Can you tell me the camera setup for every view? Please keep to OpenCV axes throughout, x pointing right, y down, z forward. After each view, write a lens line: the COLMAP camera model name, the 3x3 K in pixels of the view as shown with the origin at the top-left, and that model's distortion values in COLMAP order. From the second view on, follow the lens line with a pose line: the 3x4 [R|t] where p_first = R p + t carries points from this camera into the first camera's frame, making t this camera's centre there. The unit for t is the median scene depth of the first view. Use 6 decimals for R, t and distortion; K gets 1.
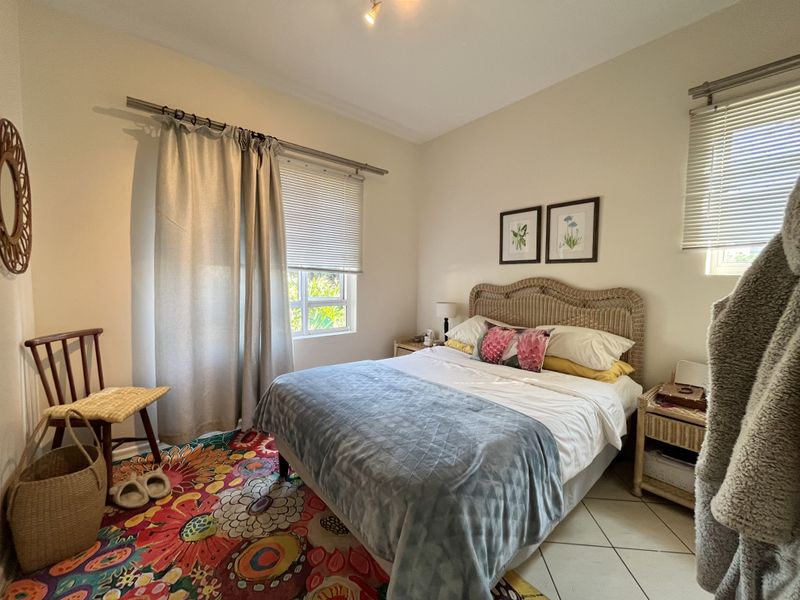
lens RADIAL K [[321.5, 0, 399.5], [0, 321.5, 298.6], [0, 0, 1]] dist [-0.004387, 0.000022]
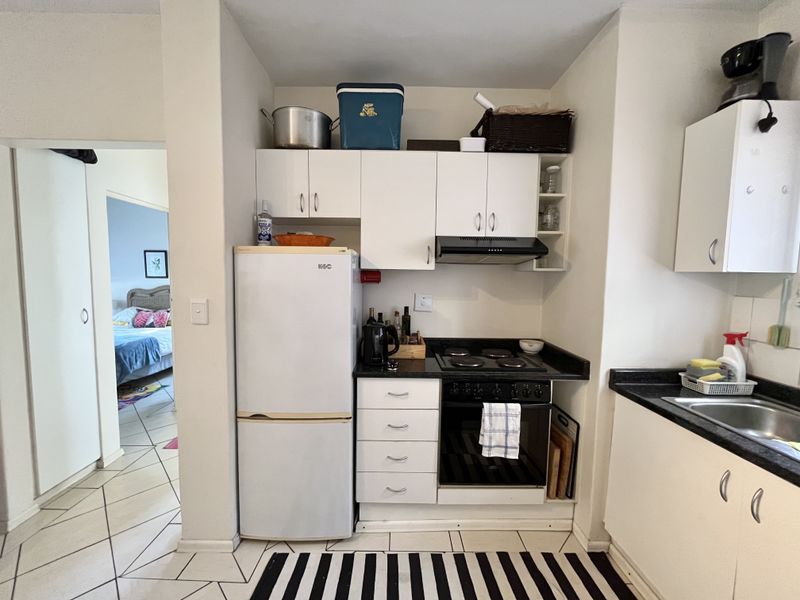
lens RADIAL K [[321.5, 0, 399.1], [0, 321.5, 298.3], [0, 0, 1]] dist [-0.004387, 0.000022]
pose [[0.632609, -0.063315, 0.771879, -0.230526], [0.038259, 0.997991, 0.050507, -0.031625], [-0.773526, -0.002419, 0.633760, -1.511473]]
